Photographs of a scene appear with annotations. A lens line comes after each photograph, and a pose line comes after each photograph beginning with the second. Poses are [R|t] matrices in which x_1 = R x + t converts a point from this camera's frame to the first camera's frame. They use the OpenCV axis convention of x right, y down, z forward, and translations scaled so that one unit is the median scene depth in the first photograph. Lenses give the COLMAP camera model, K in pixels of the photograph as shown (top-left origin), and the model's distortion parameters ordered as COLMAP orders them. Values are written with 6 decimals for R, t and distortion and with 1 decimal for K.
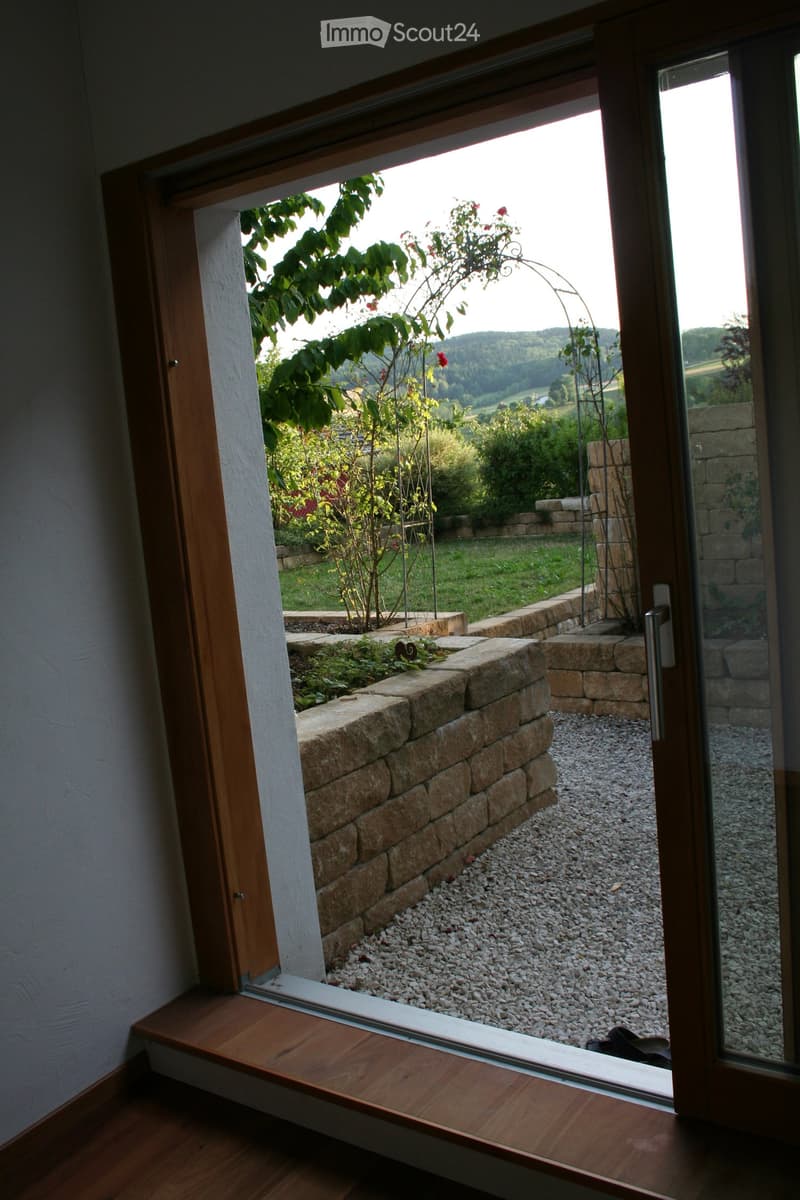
lens RADIAL K [[1137.2, 0, 400.0], [0, 1137.2, 600.0], [0, 0, 1]] dist [-0.101384, 0.208898]
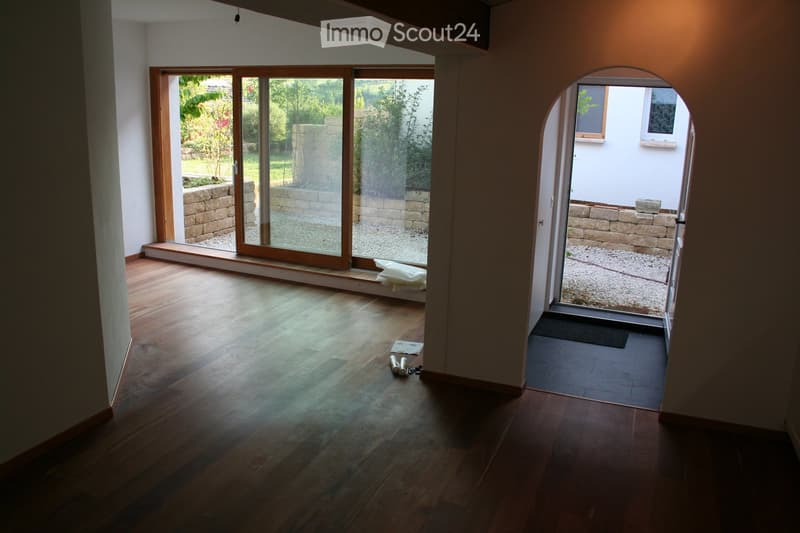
lens RADIAL K [[655.9, 0, 400.0], [0, 655.9, 266.5], [0, 0, 1]] dist [-0.152402, 0.118548]
pose [[0.973960, 0.080157, 0.212079, 0.212514], [-0.103100, 0.989690, 0.099419, 0.068257], [-0.201923, -0.118695, 0.972182, -1.553580]]
